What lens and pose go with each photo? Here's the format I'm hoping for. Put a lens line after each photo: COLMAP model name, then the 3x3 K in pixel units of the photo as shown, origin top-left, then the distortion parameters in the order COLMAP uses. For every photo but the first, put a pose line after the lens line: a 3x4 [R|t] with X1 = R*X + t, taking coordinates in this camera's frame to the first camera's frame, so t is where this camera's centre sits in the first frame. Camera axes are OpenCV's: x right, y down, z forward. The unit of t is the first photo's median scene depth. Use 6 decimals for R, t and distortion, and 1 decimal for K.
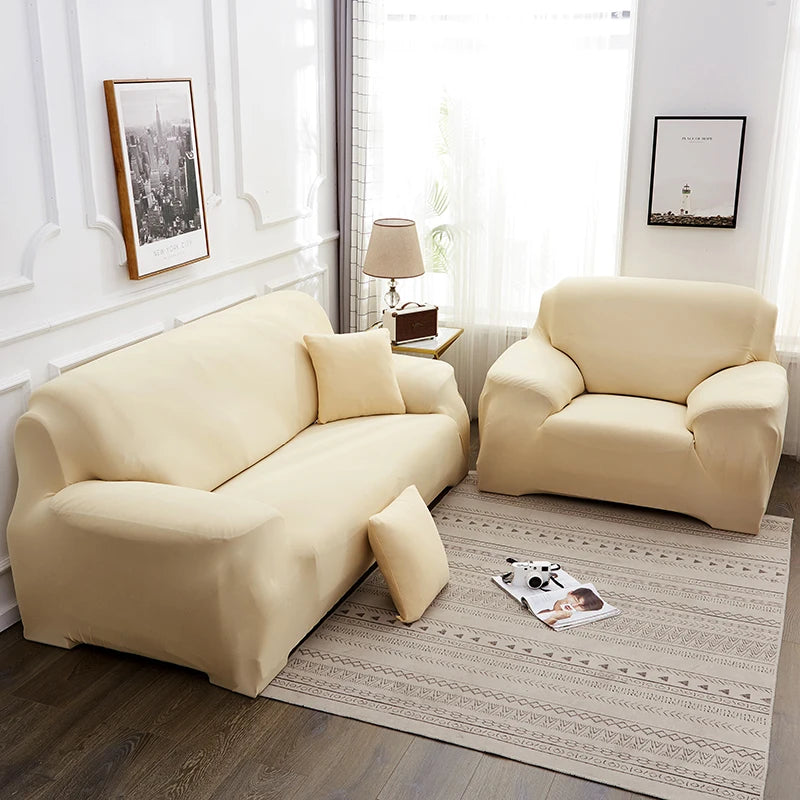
lens RADIAL K [[1050.7, 0, 401.2], [0, 1050.7, 402.6], [0, 0, 1]] dist [-0.026075, -0.047592]
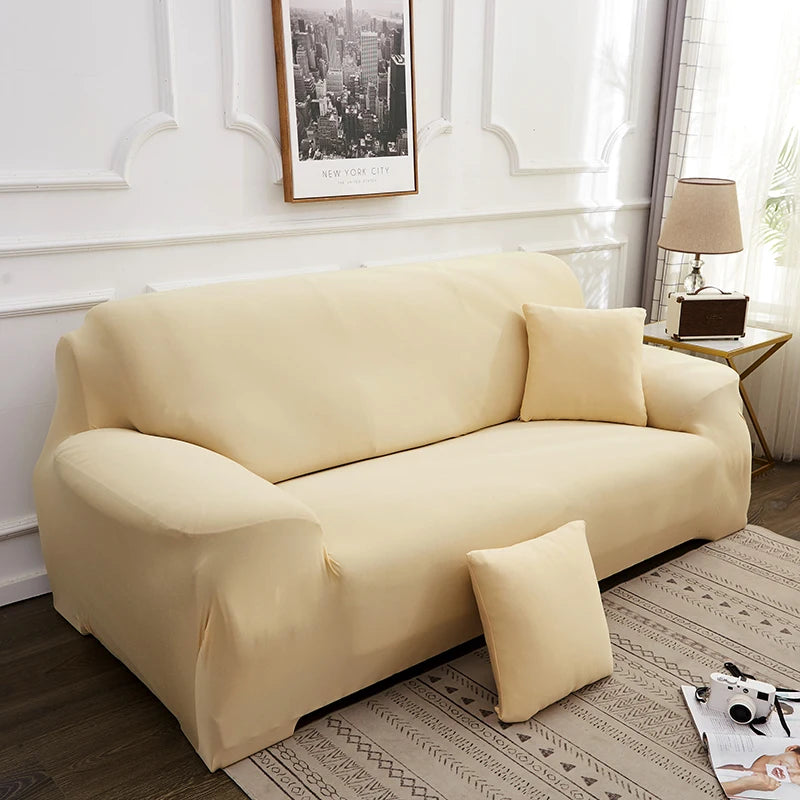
lens RADIAL K [[964.7, 0, 401.8], [0, 964.7, 404.1], [0, 0, 1]] dist [-0.025717, 0.019061]
pose [[0.879234, 0.137236, -0.456194, 0.175548], [-0.148264, 0.988878, 0.011730, 0.014115], [0.452730, 0.057324, 0.889803, 0.379025]]
